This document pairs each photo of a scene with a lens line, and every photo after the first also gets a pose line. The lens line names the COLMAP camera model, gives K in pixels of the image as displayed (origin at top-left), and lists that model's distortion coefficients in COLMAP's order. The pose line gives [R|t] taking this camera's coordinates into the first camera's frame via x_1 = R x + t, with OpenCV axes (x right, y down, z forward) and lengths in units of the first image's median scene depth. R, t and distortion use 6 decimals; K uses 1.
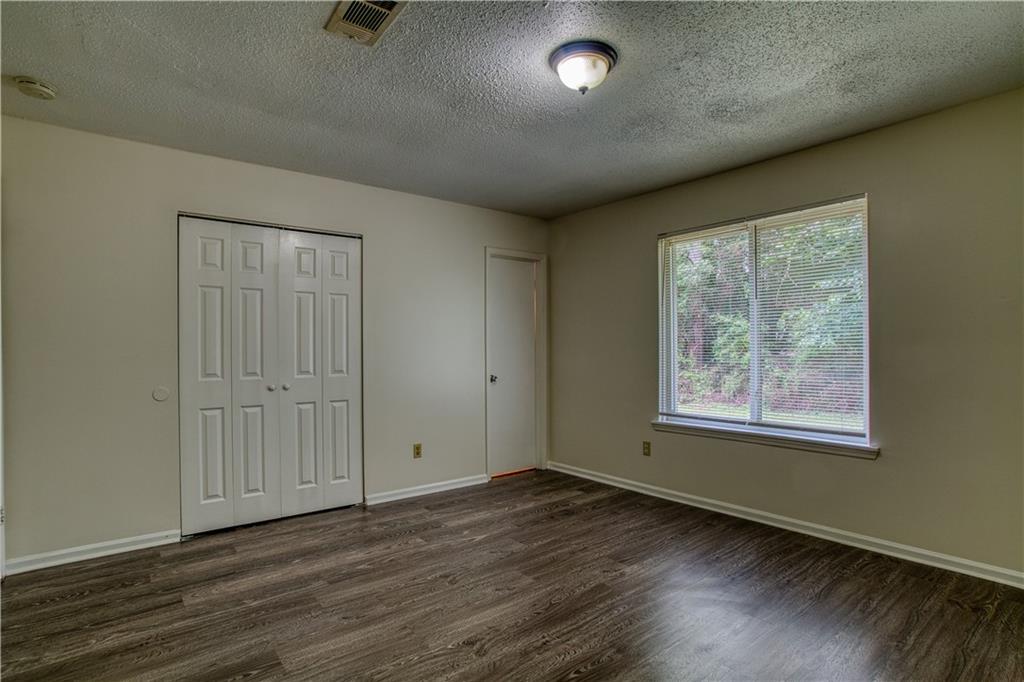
lens RADIAL K [[525.0, 0, 535.8], [0, 525.0, 355.5], [0, 0, 1]] dist [-0.039893, 0.011763]
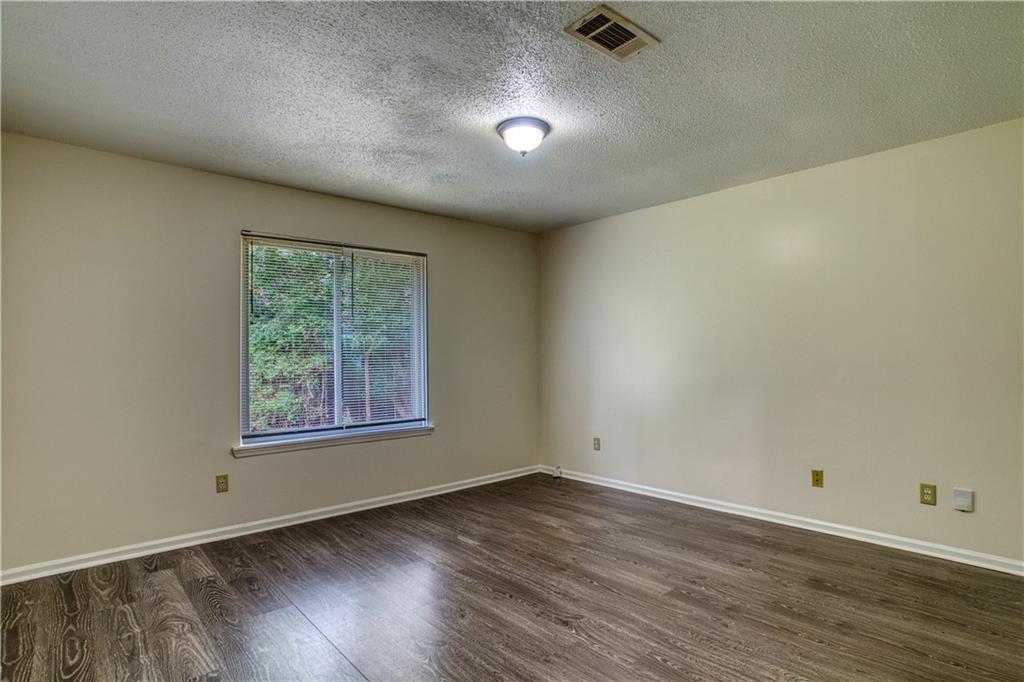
lens RADIAL K [[525.0, 0, 515.6], [0, 525.0, 339.1], [0, 0, 1]] dist [-0.039893, 0.011763]
pose [[-0.034843, 0.044285, 0.998411, -0.727112], [0.025527, 0.998731, -0.043409, -0.001828], [-0.999067, 0.023974, -0.035929, 0.656963]]
